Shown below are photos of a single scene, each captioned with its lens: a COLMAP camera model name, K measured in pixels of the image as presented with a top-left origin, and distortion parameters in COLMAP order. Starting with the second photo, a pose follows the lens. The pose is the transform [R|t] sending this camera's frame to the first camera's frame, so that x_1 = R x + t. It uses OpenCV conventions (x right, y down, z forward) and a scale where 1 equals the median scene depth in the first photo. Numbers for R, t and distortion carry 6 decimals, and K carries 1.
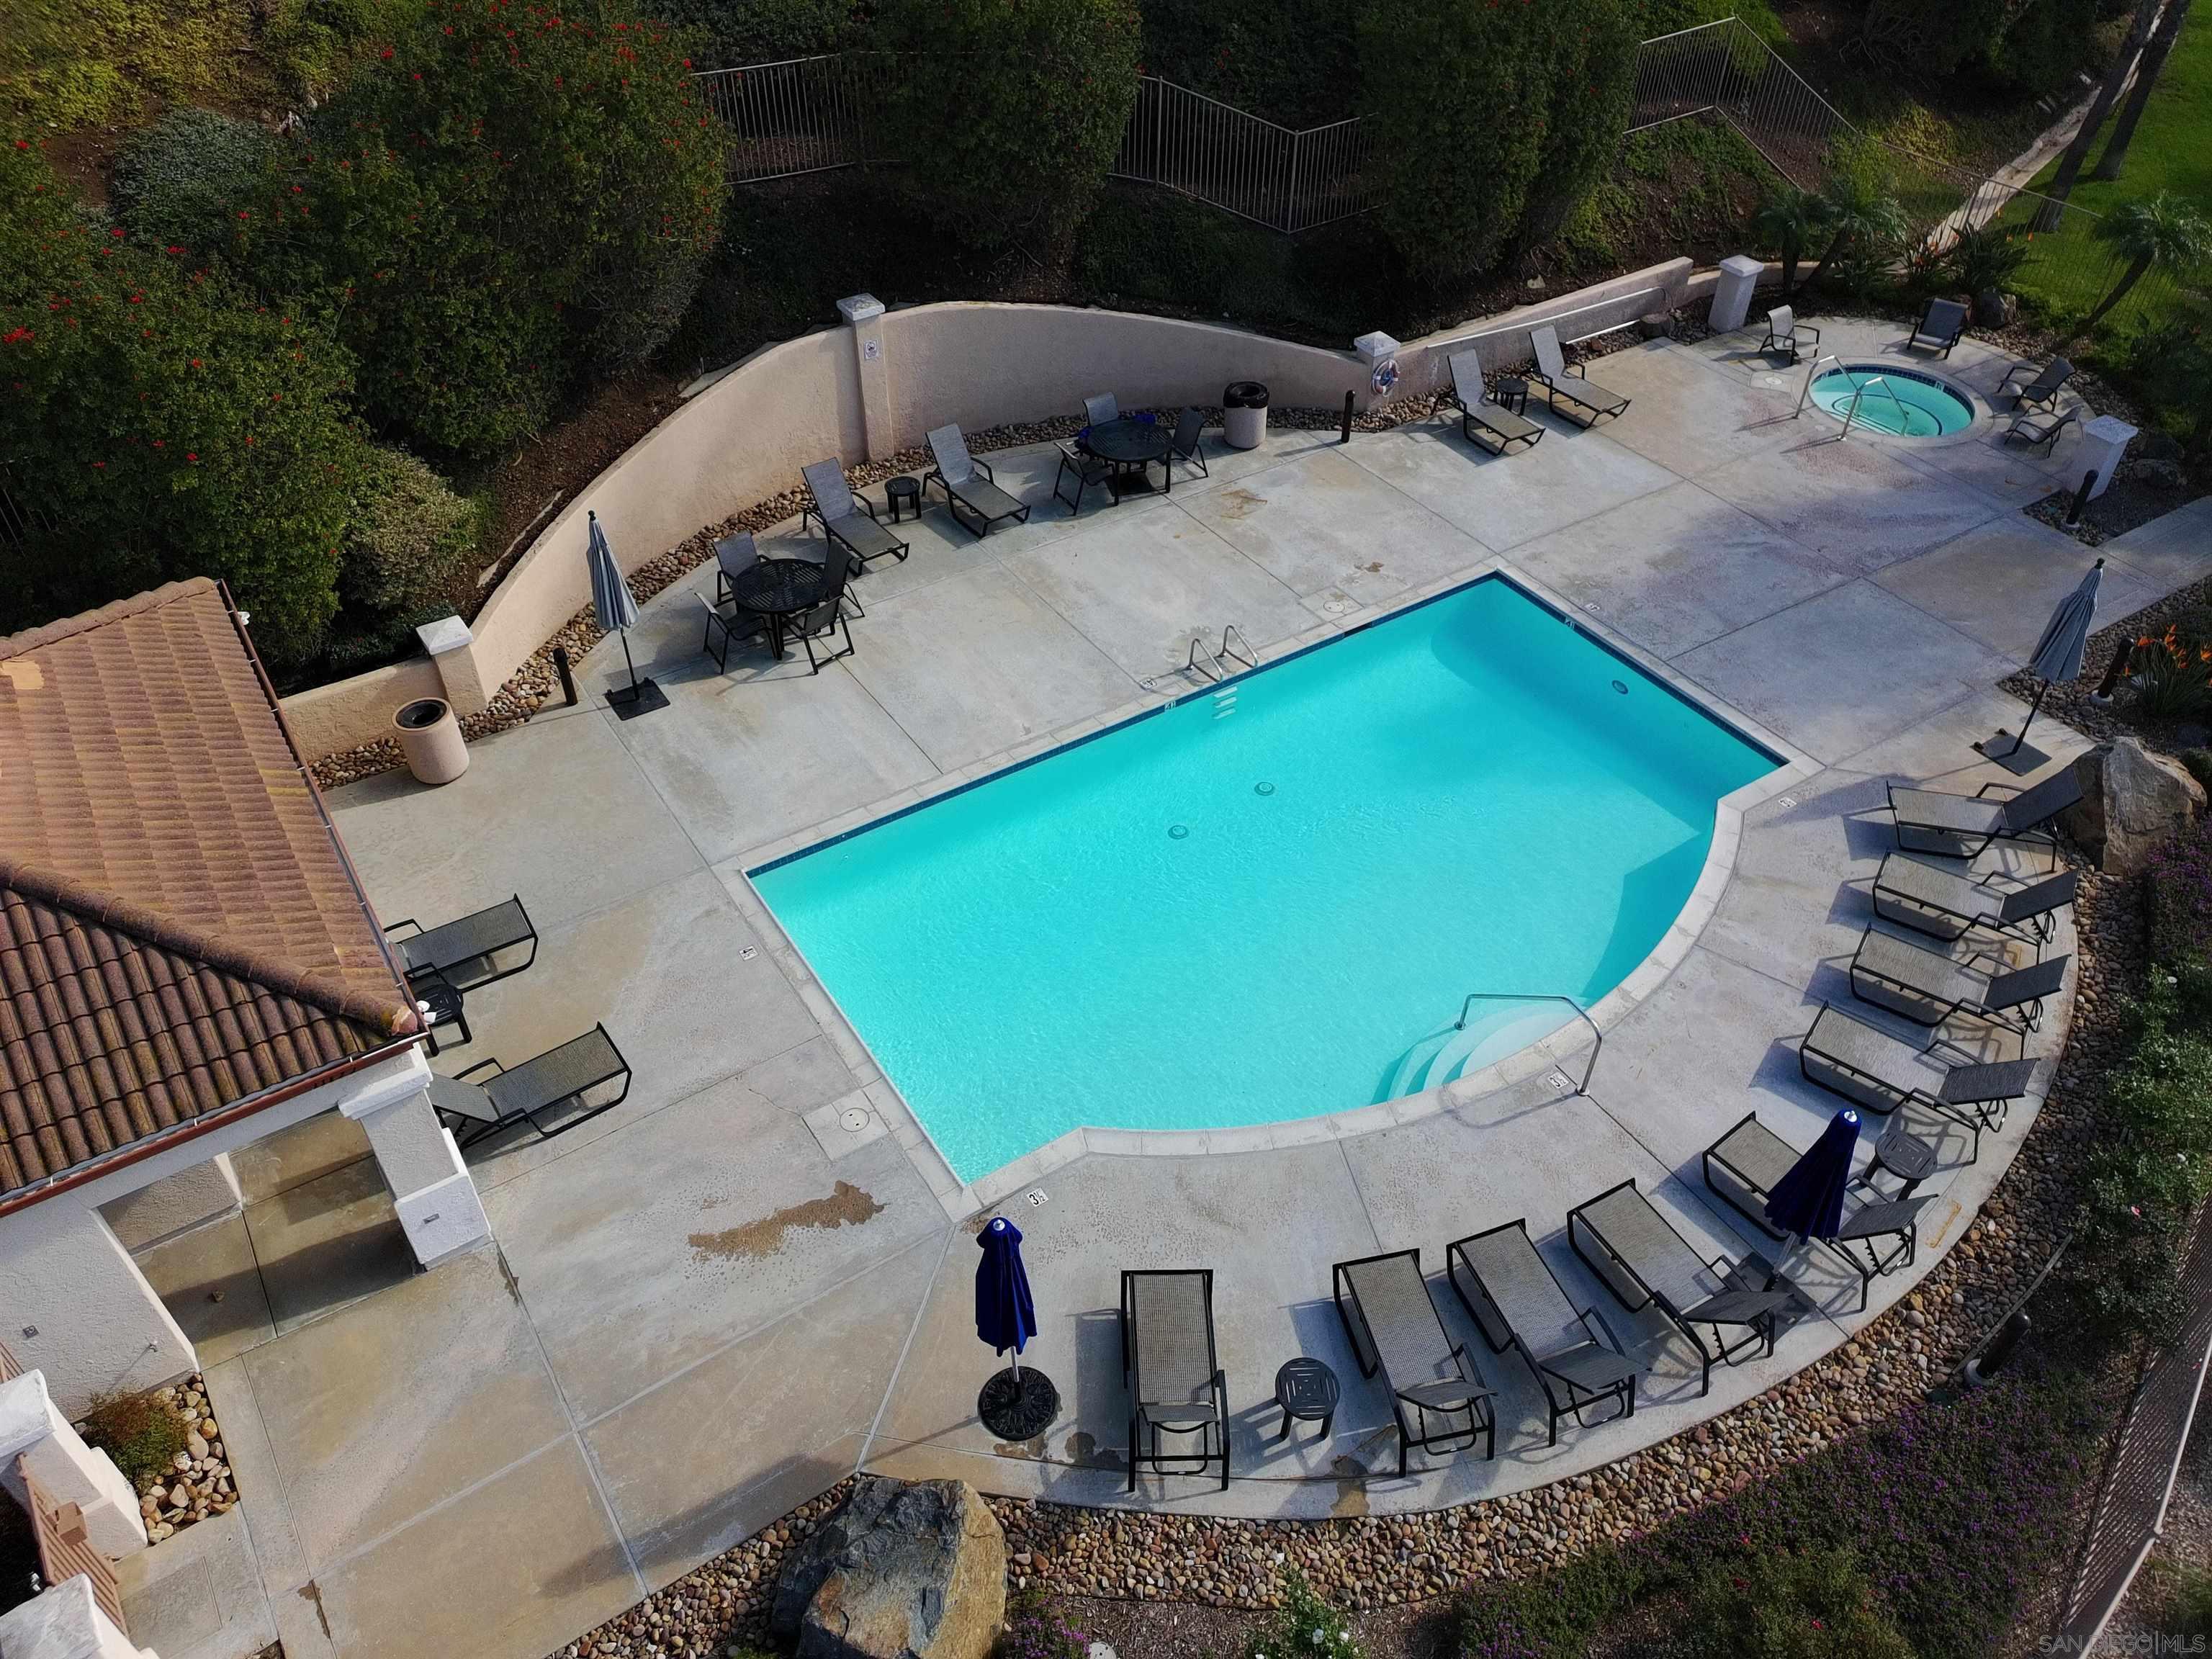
lens RADIAL K [[1634.5, 0, 1088.1], [0, 1634.5, 815.1], [0, 0, 1]] dist [0.078921, -0.074335]
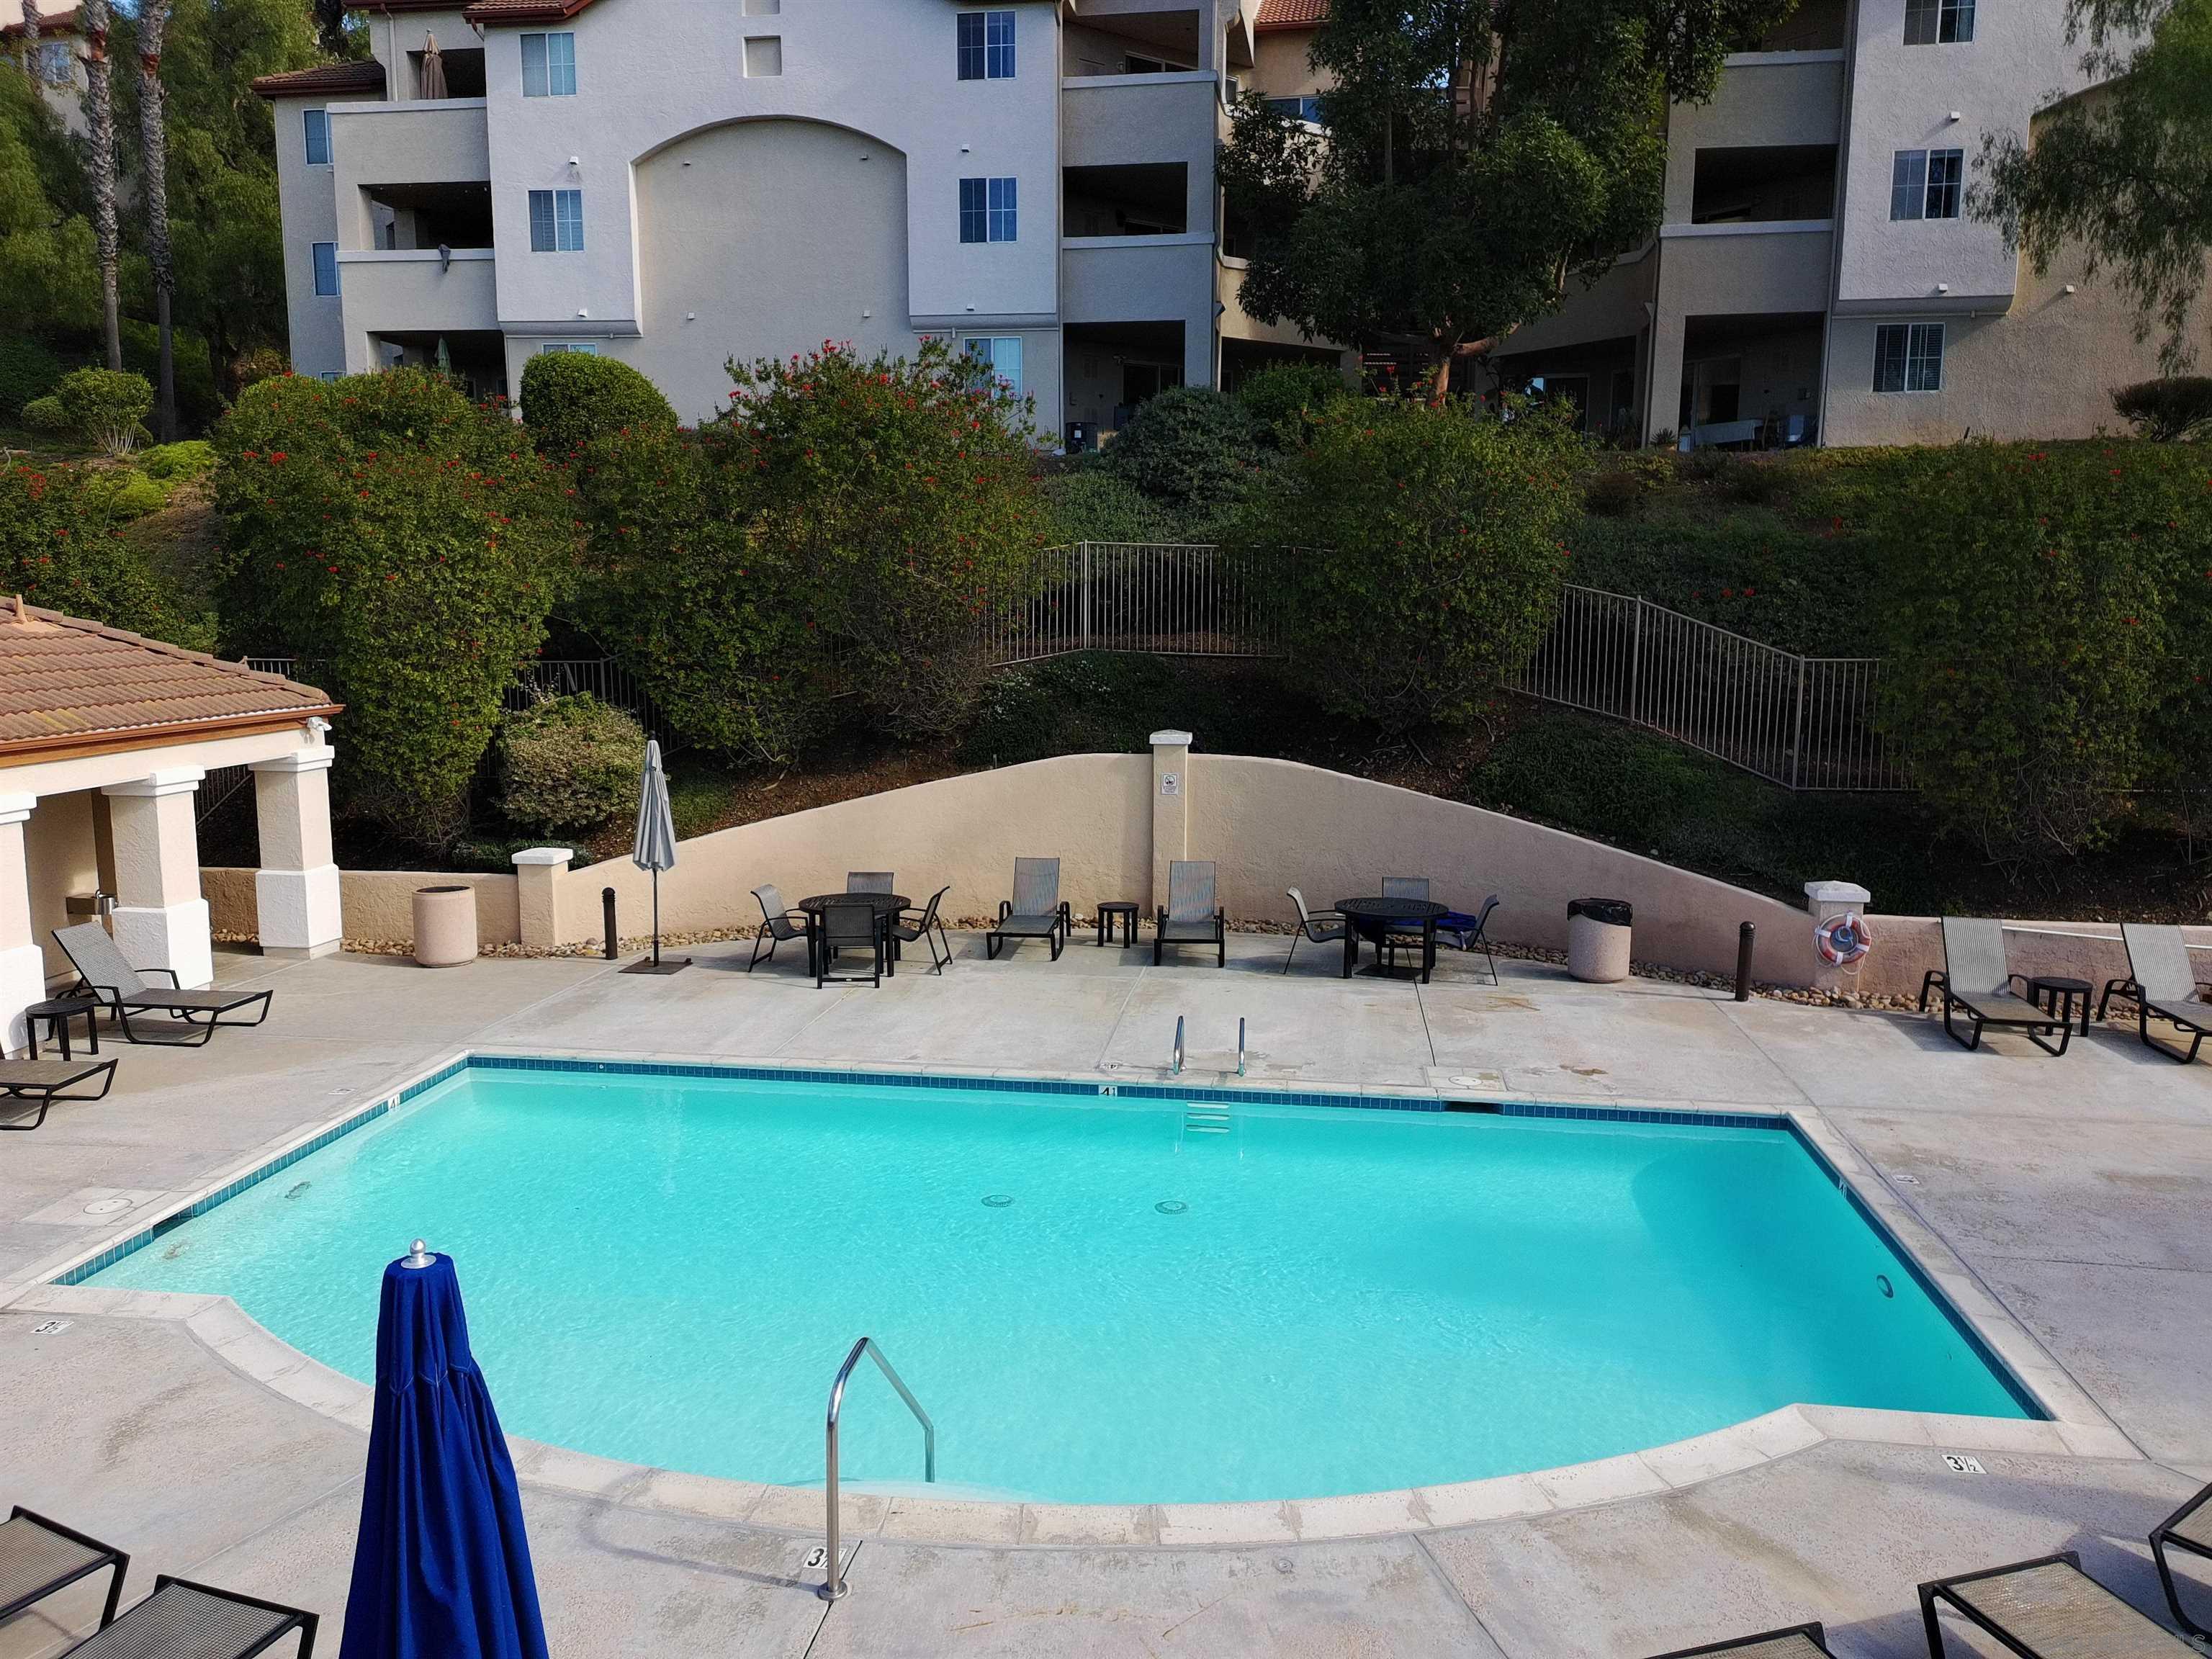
lens RADIAL K [[1634.5, 0, 1088.1], [0, 1634.5, 815.1], [0, 0, 1]] dist [0.078921, -0.074335]
pose [[0.757652, 0.092160, -0.646119, 0.409970], [-0.434531, 0.809896, -0.394019, 0.097463], [0.486977, 0.579288, 0.653666, 0.418116]]
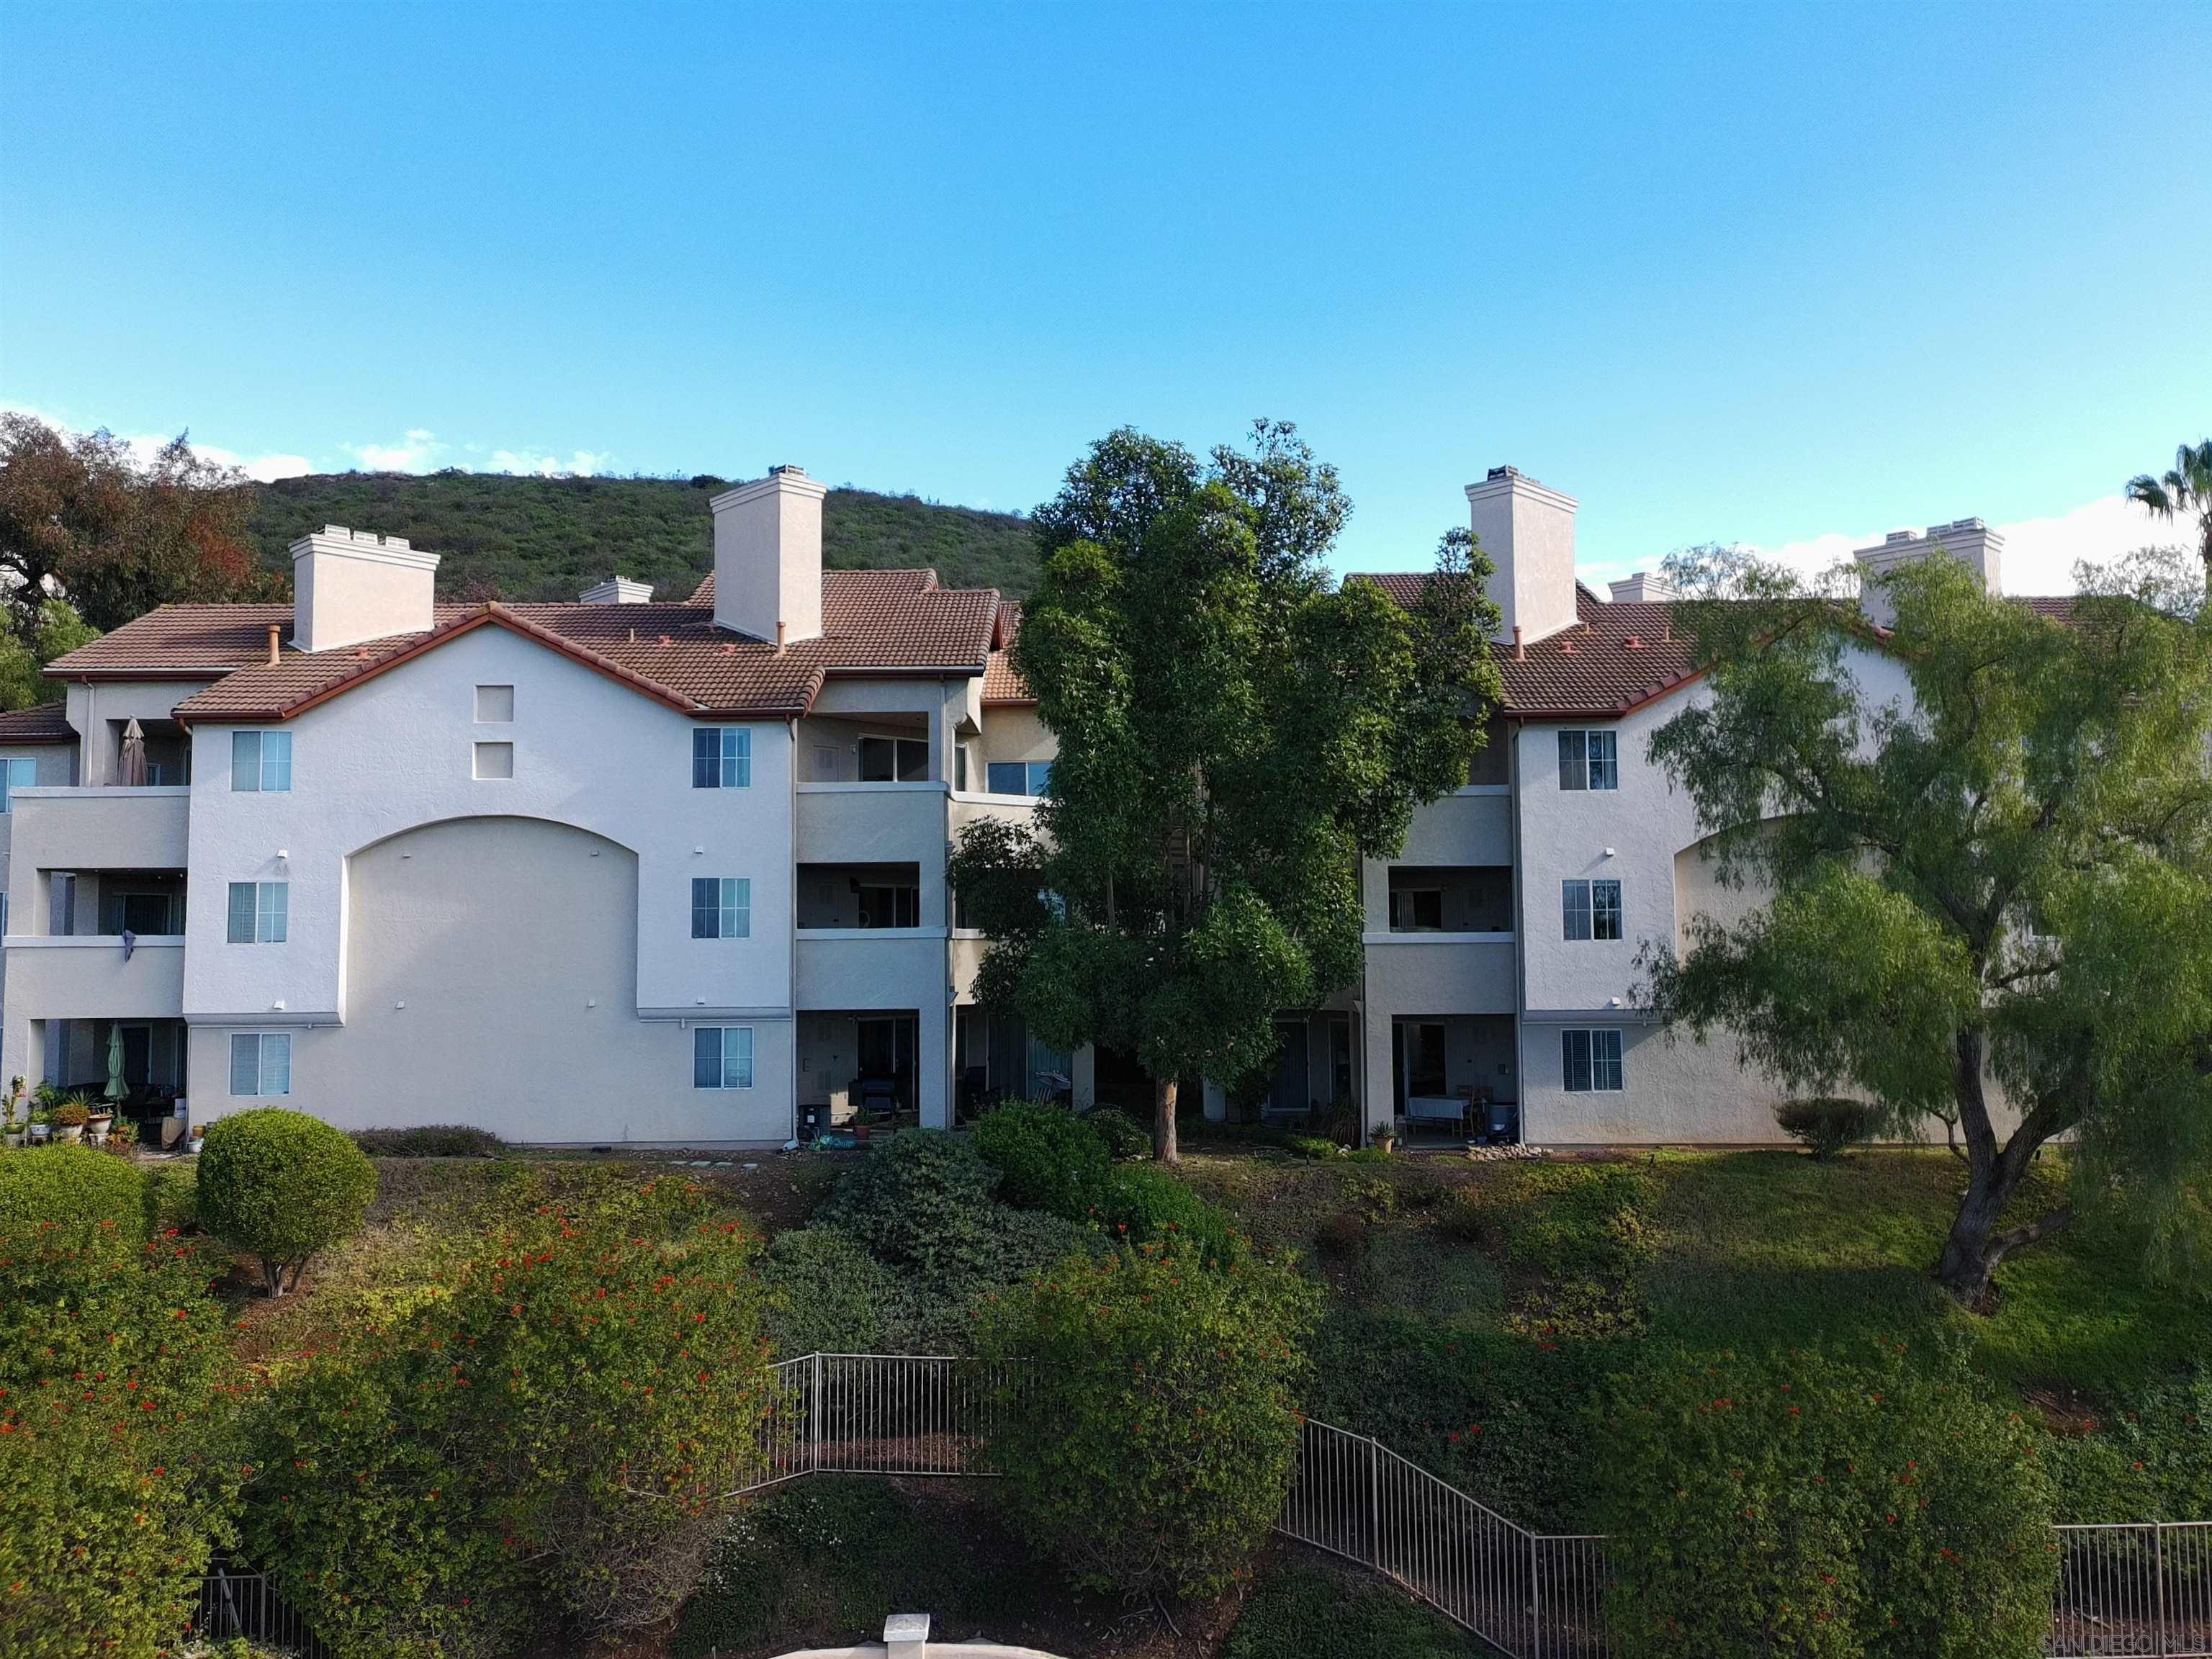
lens RADIAL K [[1664.2, 0, 1085.0], [0, 1664.2, 832.4], [0, 0, 1]] dist [0.080471, -0.081653]
pose [[0.848712, -0.044189, -0.527006, 0.411743], [-0.343928, 0.710881, -0.613483, -0.099955], [0.401748, 0.701923, 0.588135, 0.245145]]
